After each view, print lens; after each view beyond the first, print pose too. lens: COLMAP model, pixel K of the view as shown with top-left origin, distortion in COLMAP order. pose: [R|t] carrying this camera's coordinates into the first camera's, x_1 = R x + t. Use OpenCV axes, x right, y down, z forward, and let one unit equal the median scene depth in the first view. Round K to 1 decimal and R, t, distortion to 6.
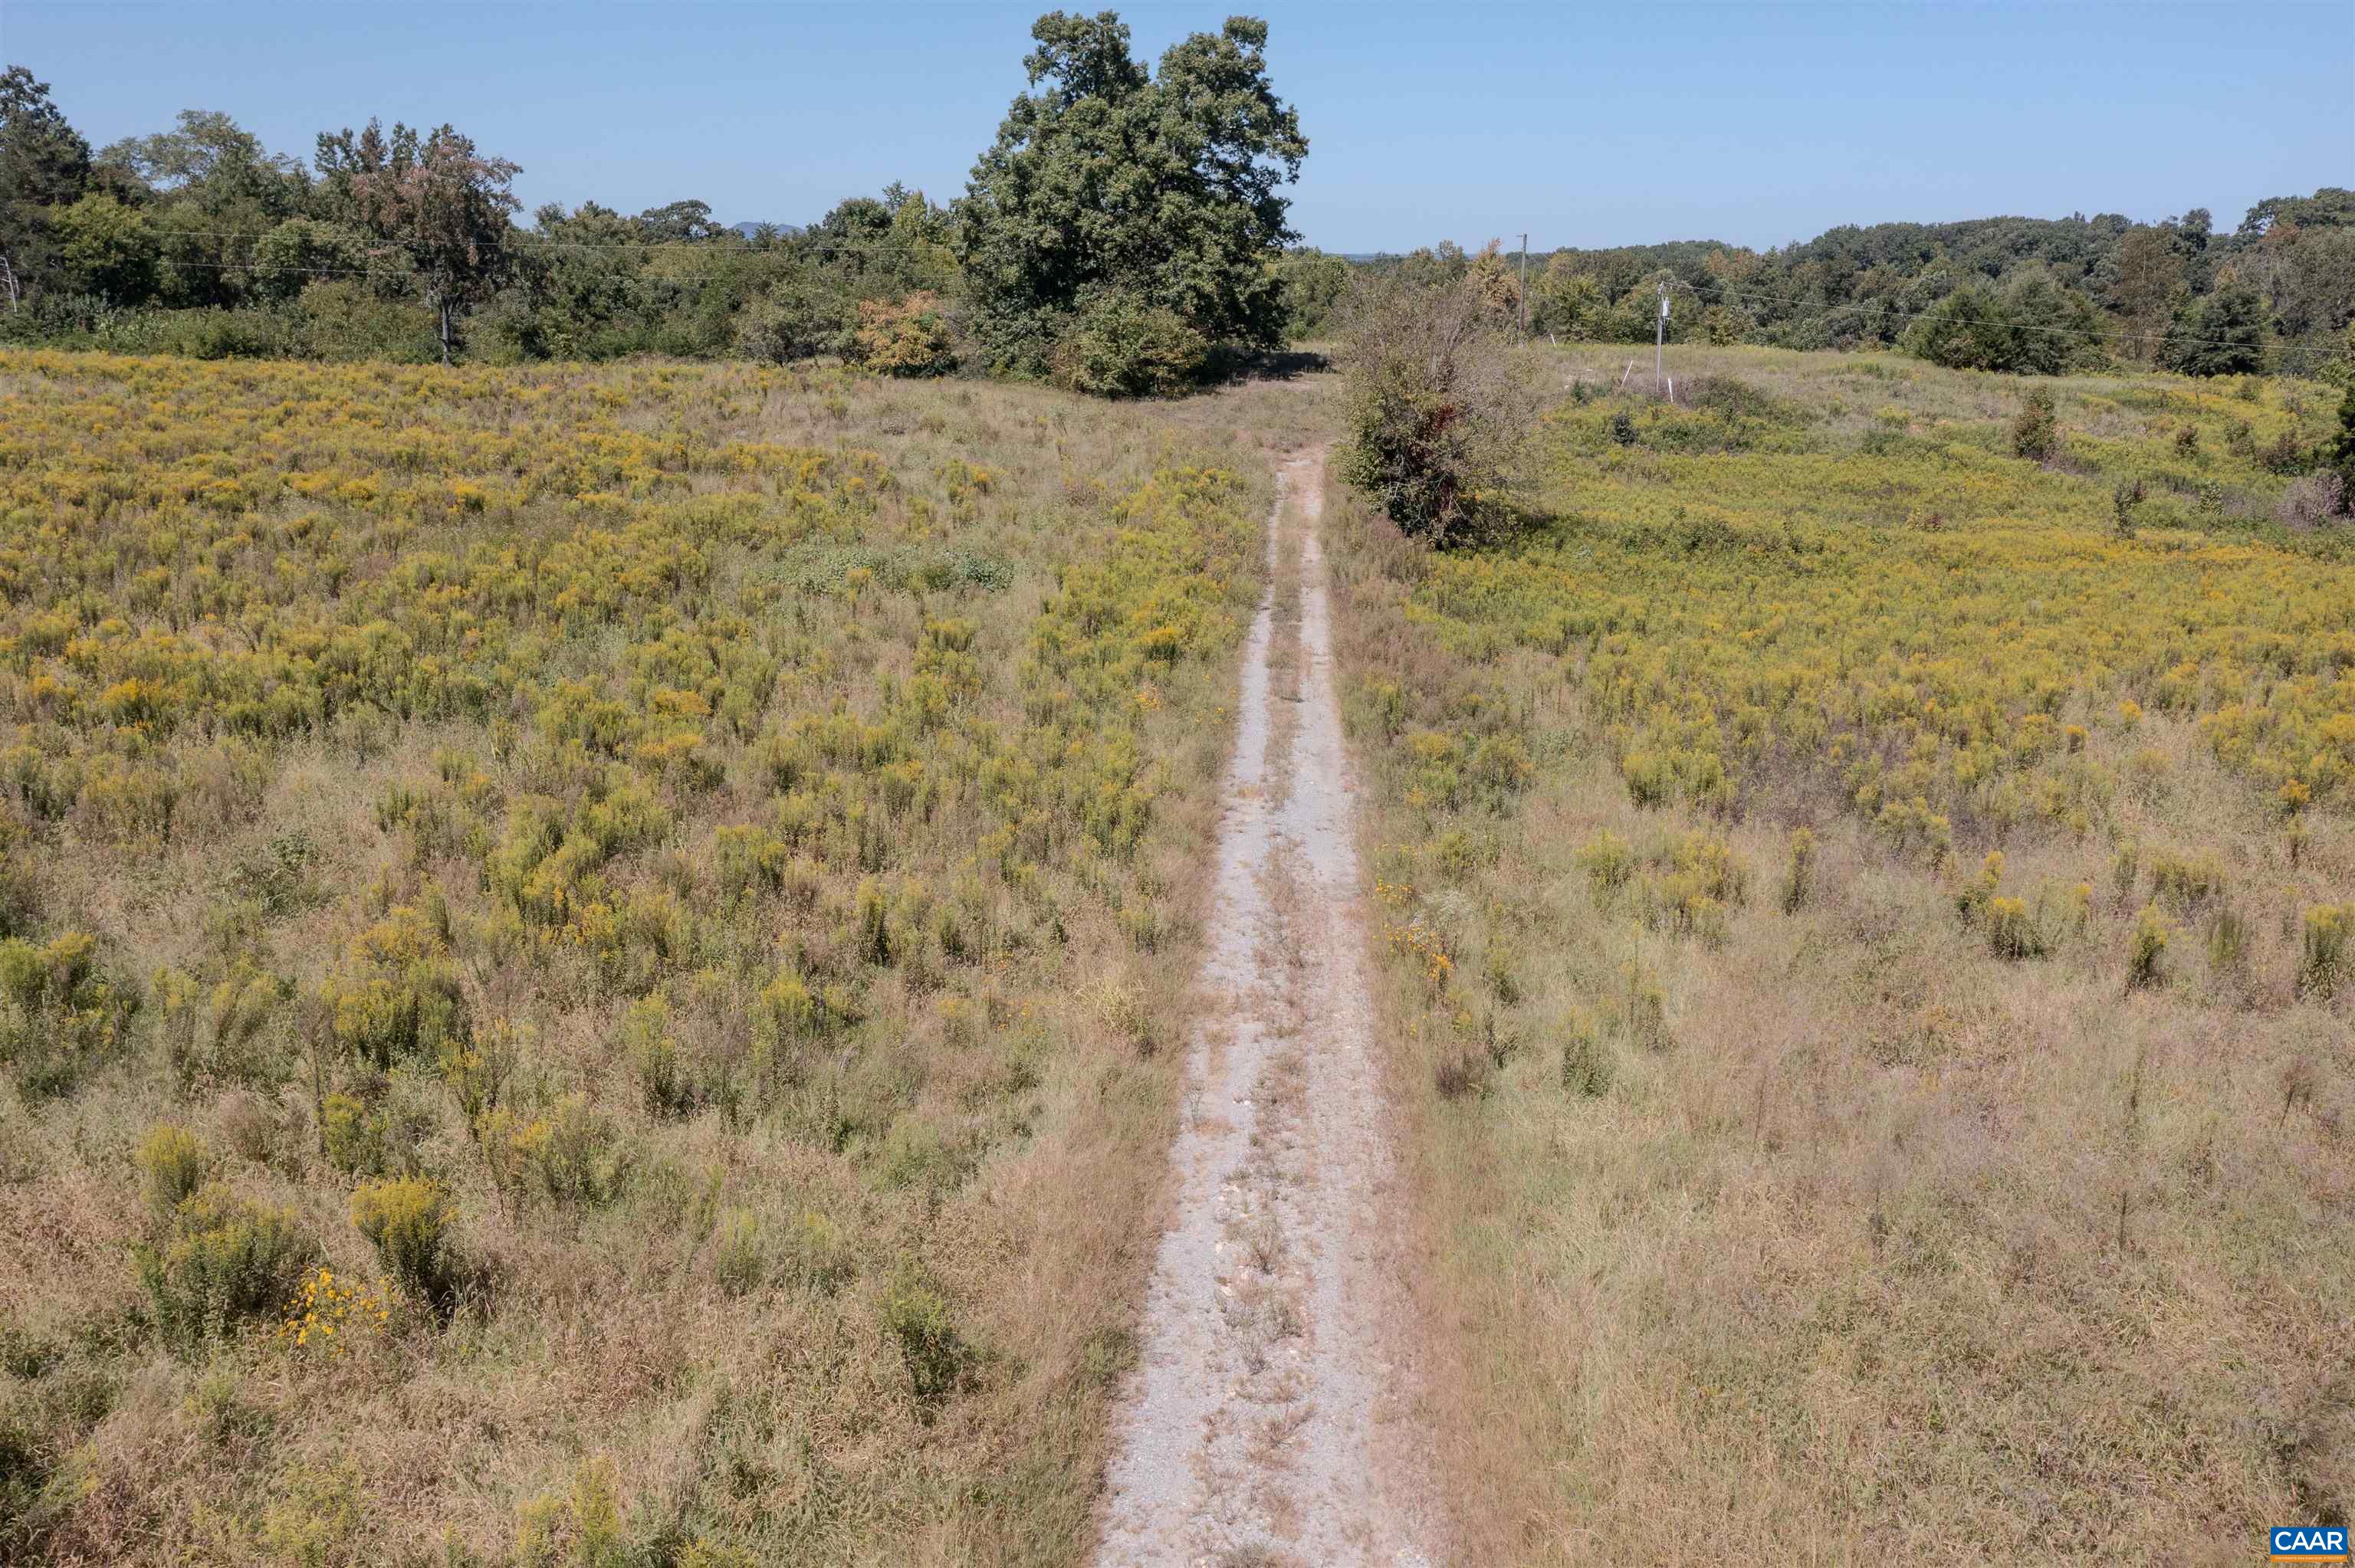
lens RADIAL K [[1878.2, 0, 1179.8], [0, 1878.2, 785.2], [0, 0, 1]] dist [0.005158, 0.005751]
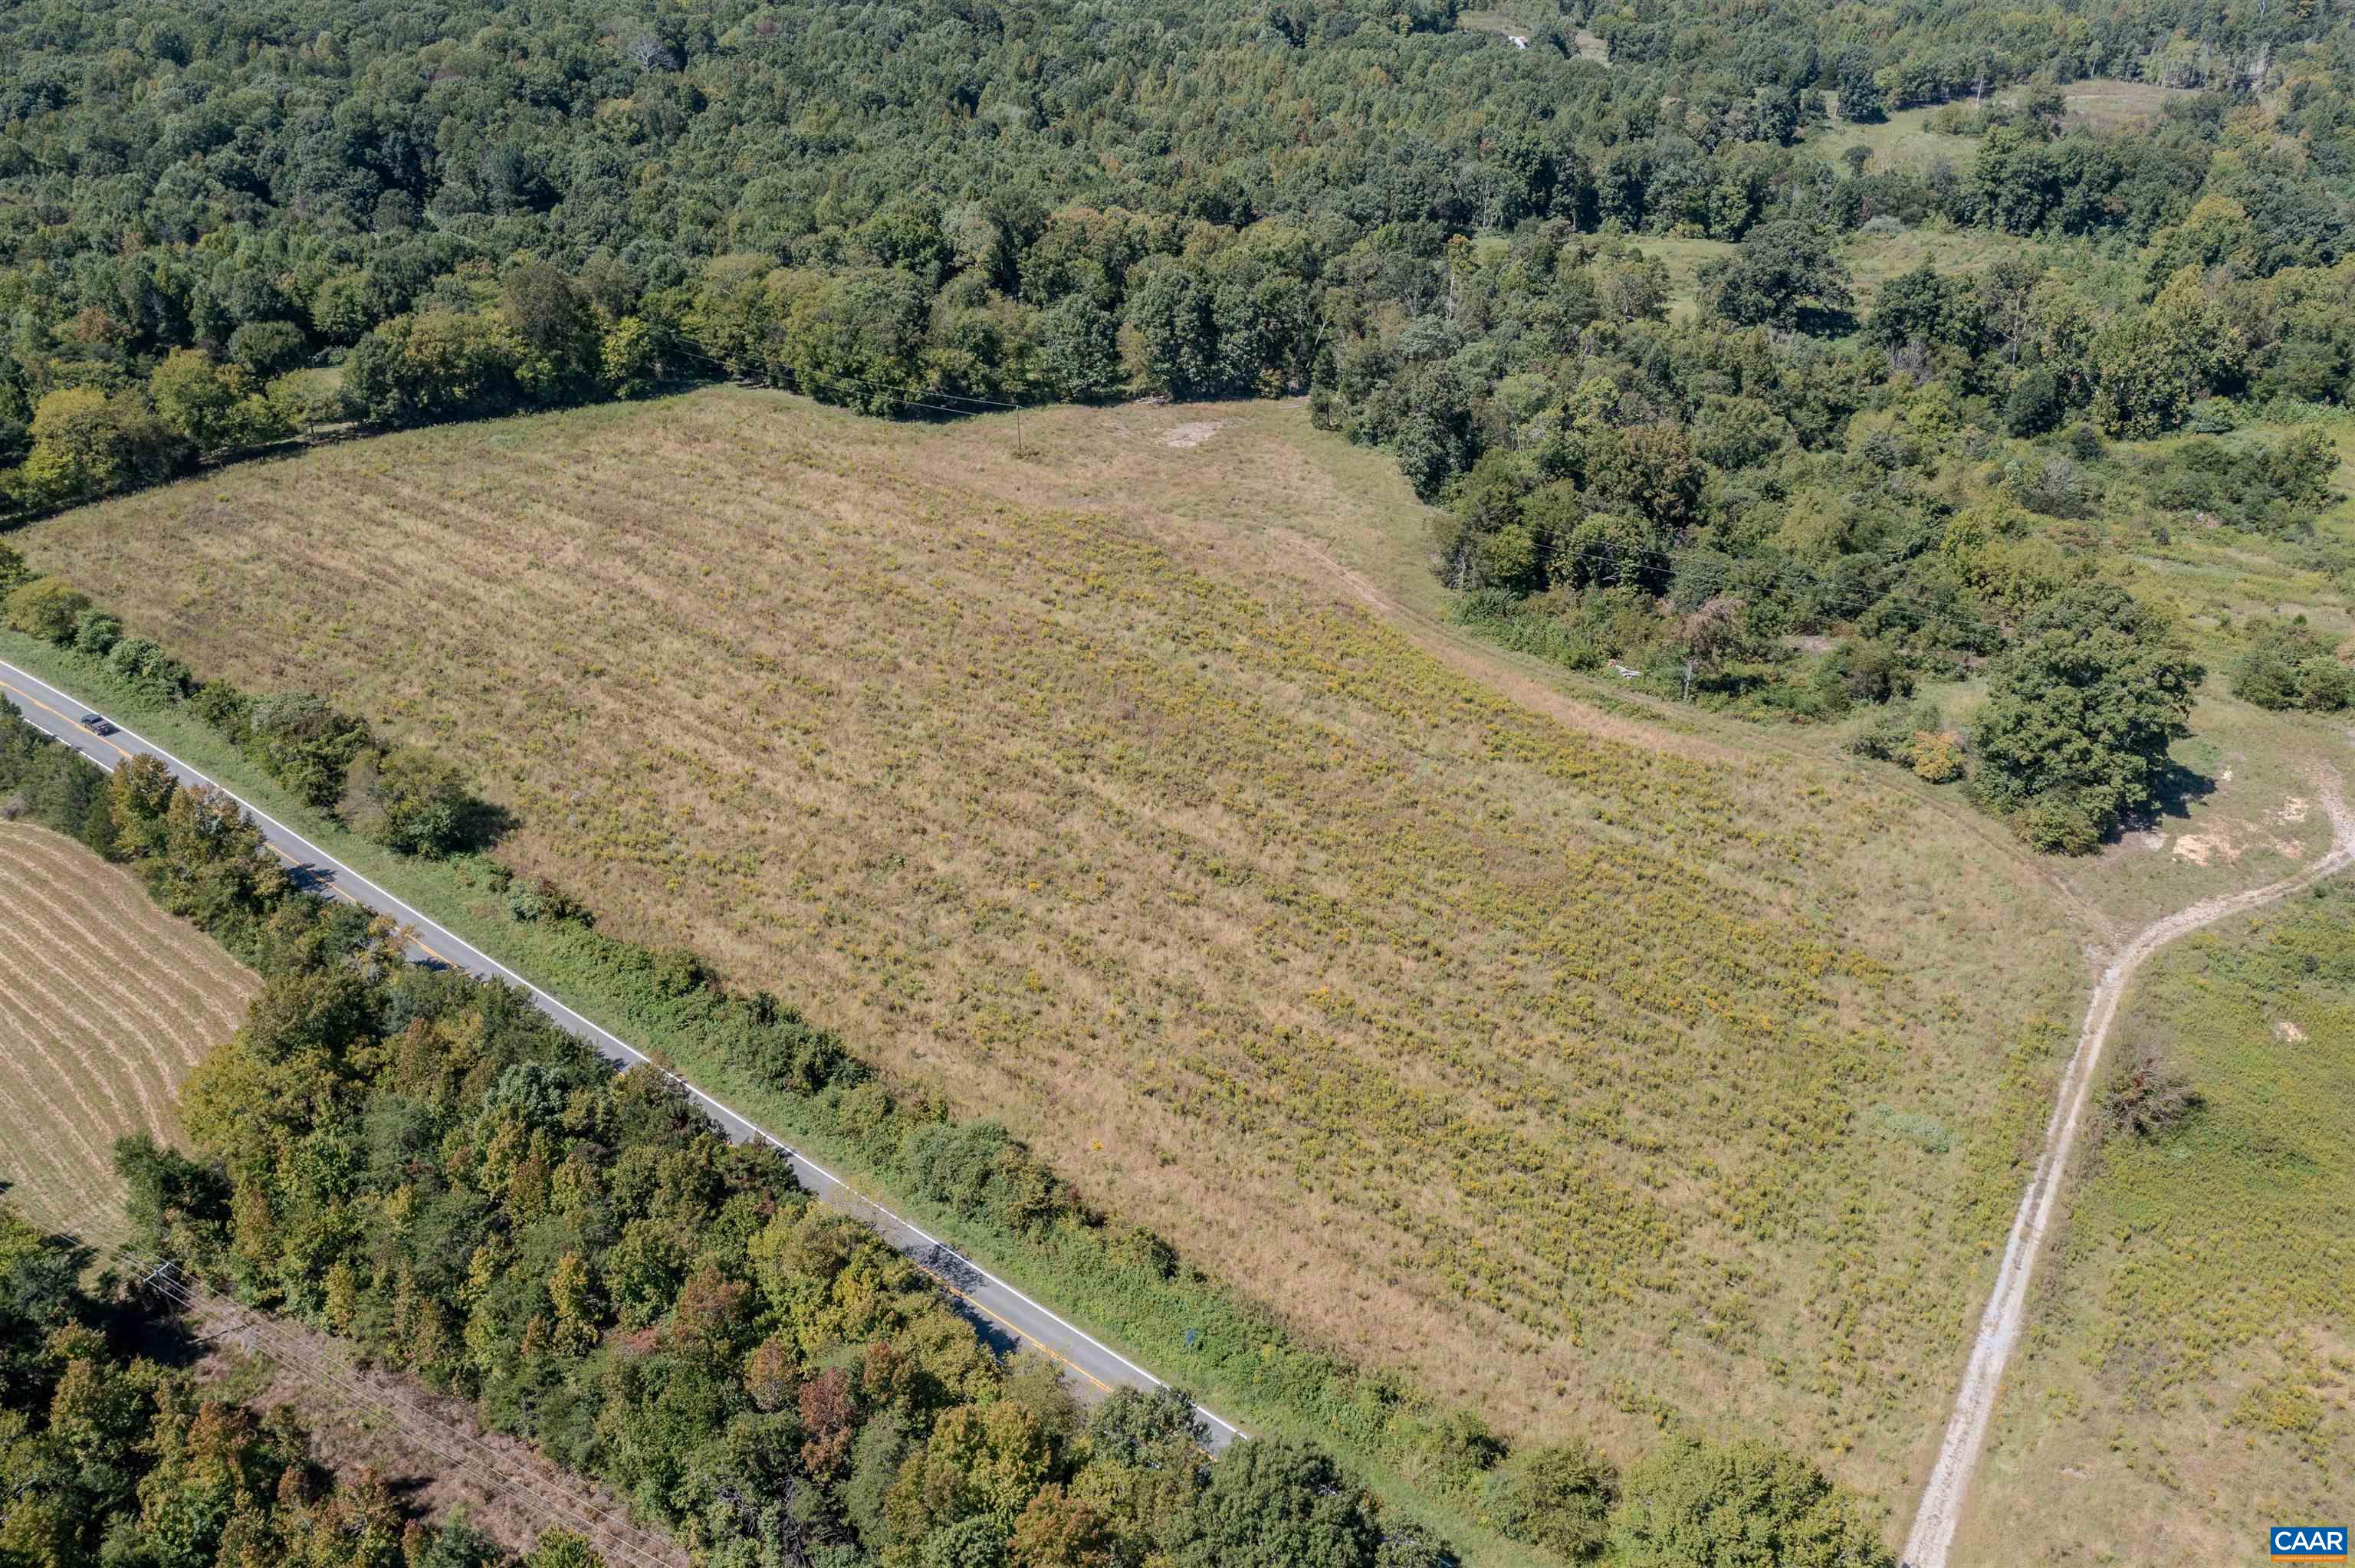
lens RADIAL K [[1878.2, 0, 1179.8], [0, 1878.2, 785.2], [0, 0, 1]] dist [0.005158, 0.005751]
pose [[0.882042, 0.220018, -0.416646, -0.024478], [-0.109305, 0.955704, 0.273279, -0.706336], [0.458317, -0.195502, 0.867020, -1.103934]]
